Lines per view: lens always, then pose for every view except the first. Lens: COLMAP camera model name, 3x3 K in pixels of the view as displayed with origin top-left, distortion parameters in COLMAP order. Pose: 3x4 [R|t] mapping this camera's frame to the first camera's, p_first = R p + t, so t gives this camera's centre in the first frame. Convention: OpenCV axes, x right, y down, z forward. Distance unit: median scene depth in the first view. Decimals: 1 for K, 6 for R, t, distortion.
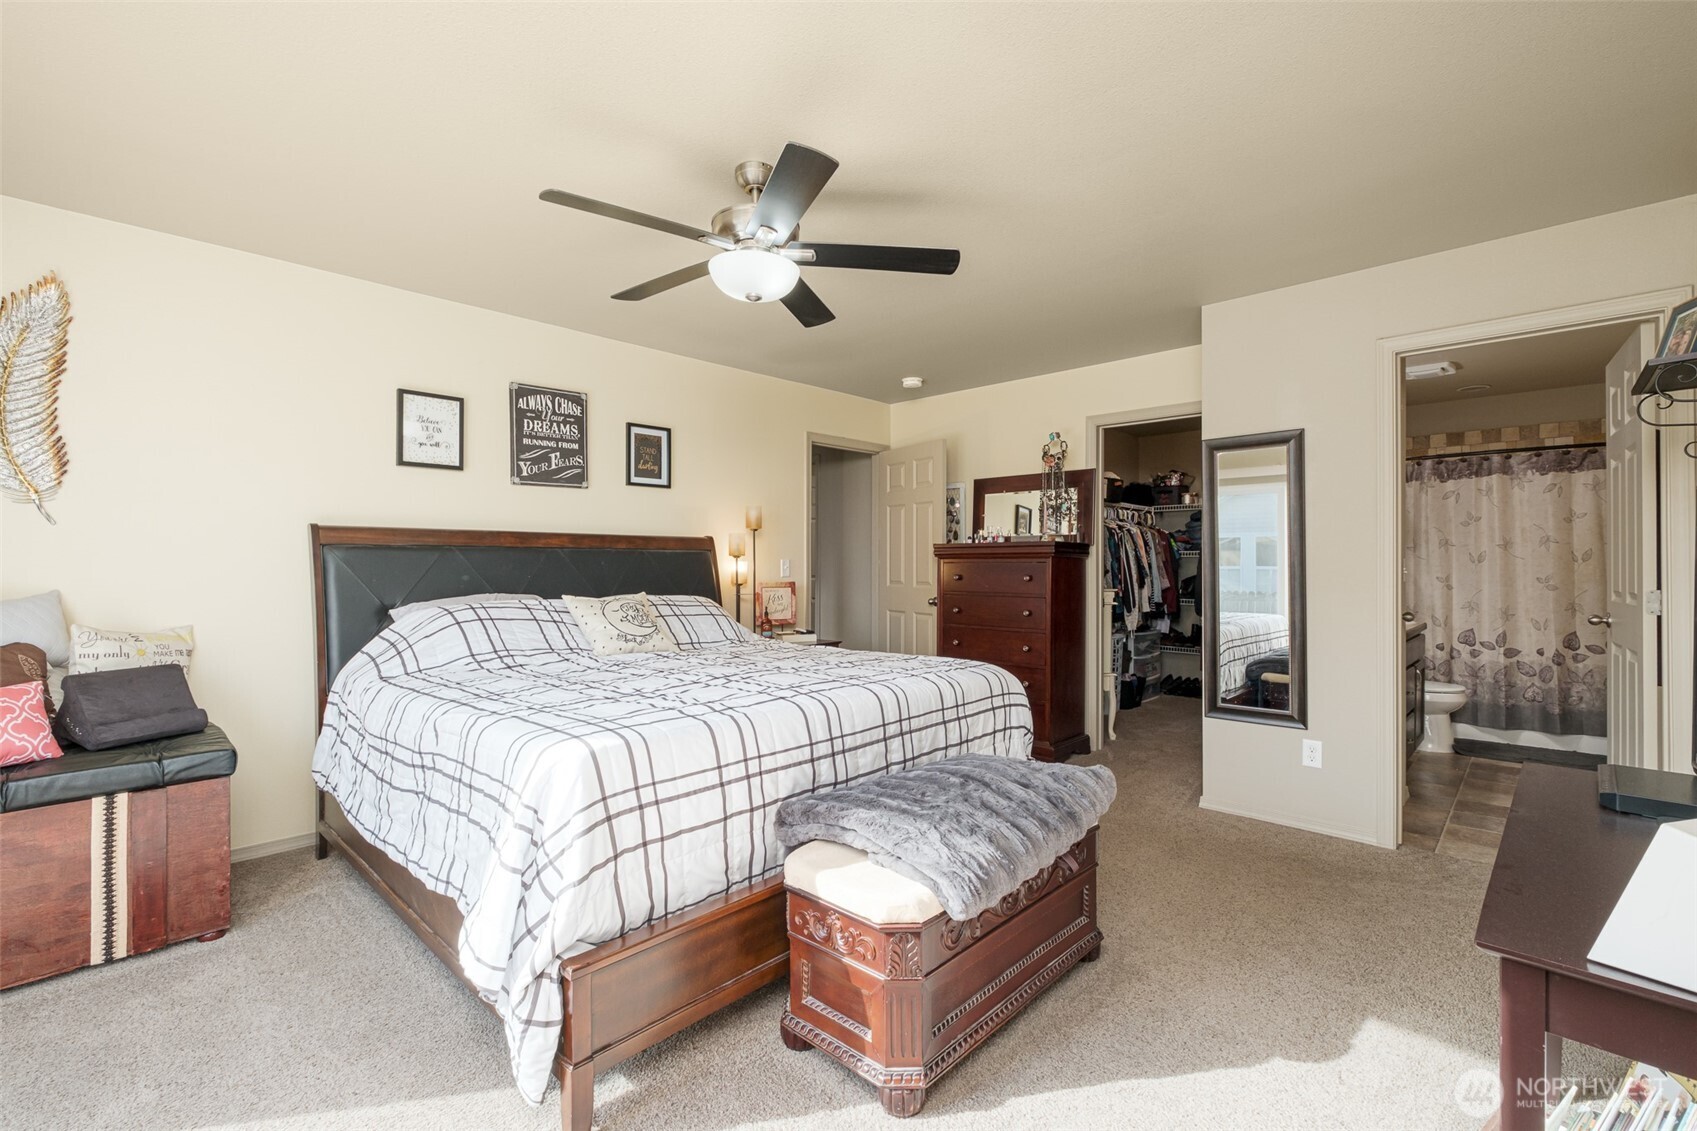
lens RADIAL K [[740.5, 0, 843.1], [0, 740.5, 568.9], [0, 0, 1]] dist [-0.014461, 0.002786]
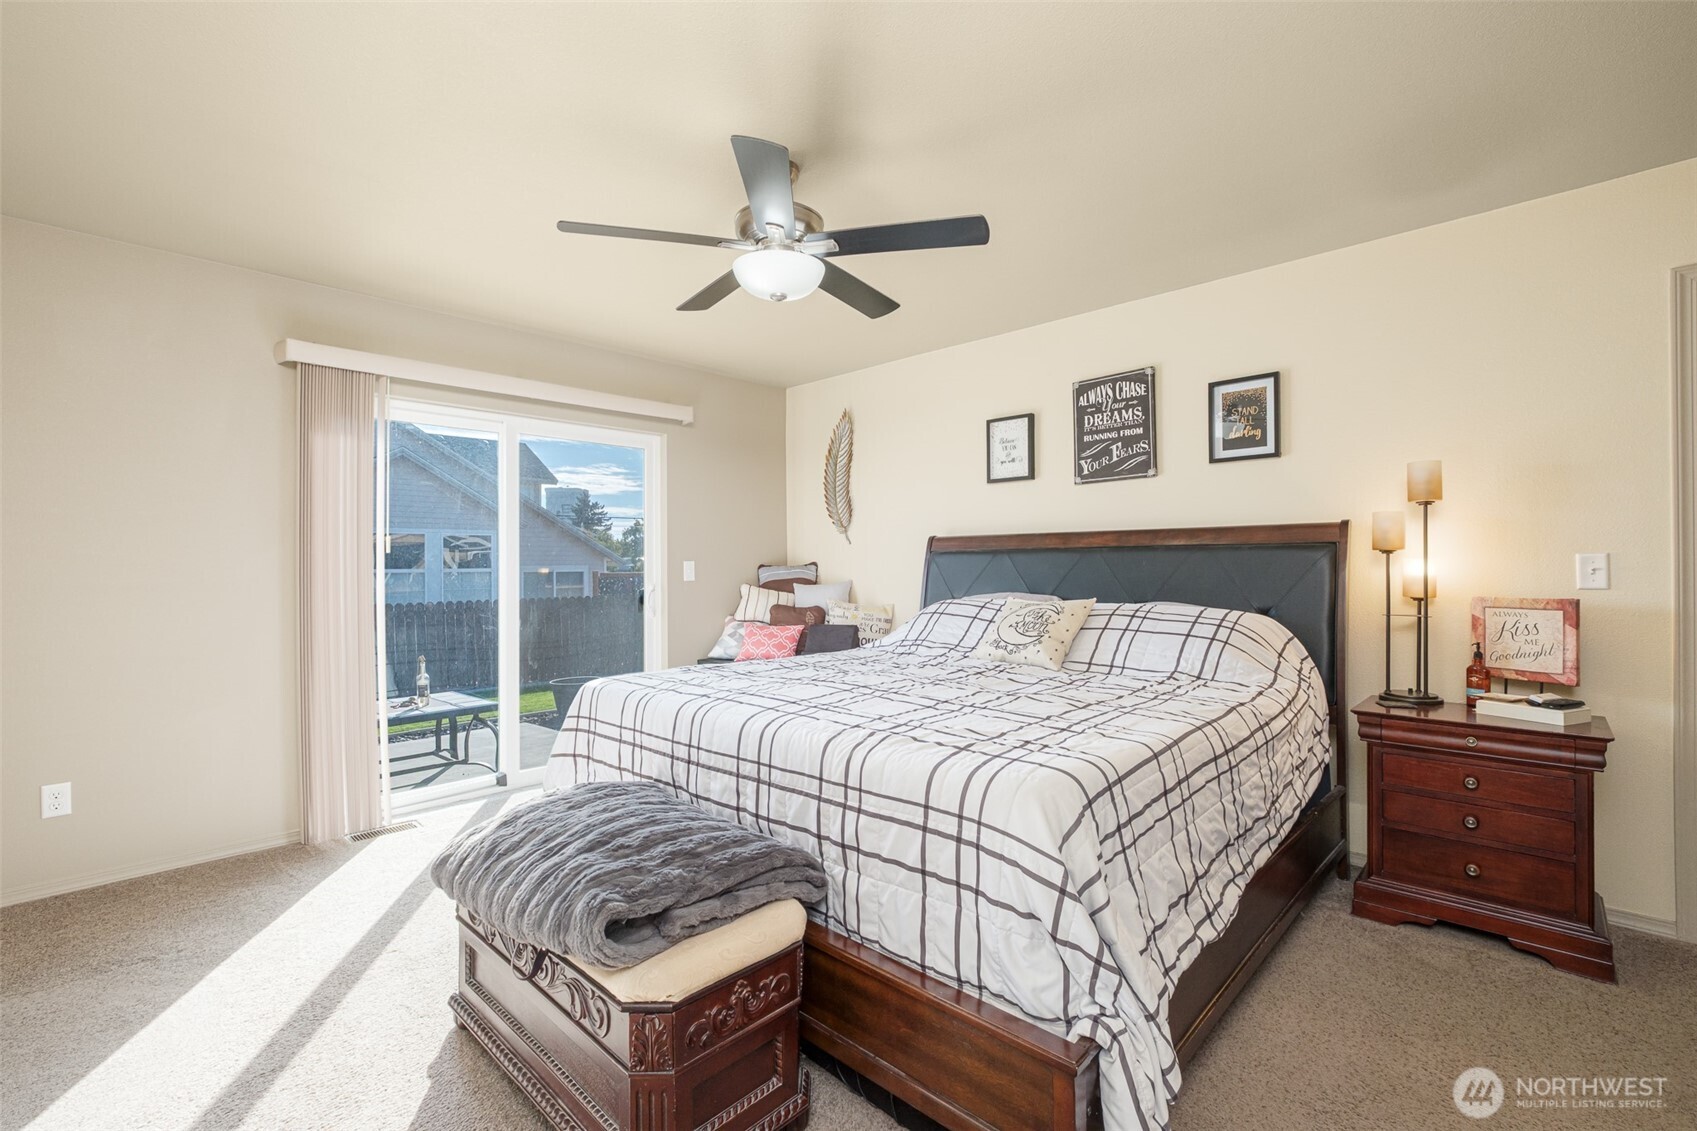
lens RADIAL K [[740.5, 0, 845.5], [0, 740.5, 566.0], [0, 0, 1]] dist [-0.014461, 0.002786]
pose [[0.006042, 0.000482, -0.999982, 0.840607], [-0.001578, 0.999999, 0.000472, -0.007361], [0.999981, 0.001575, 0.006043, 1.047148]]
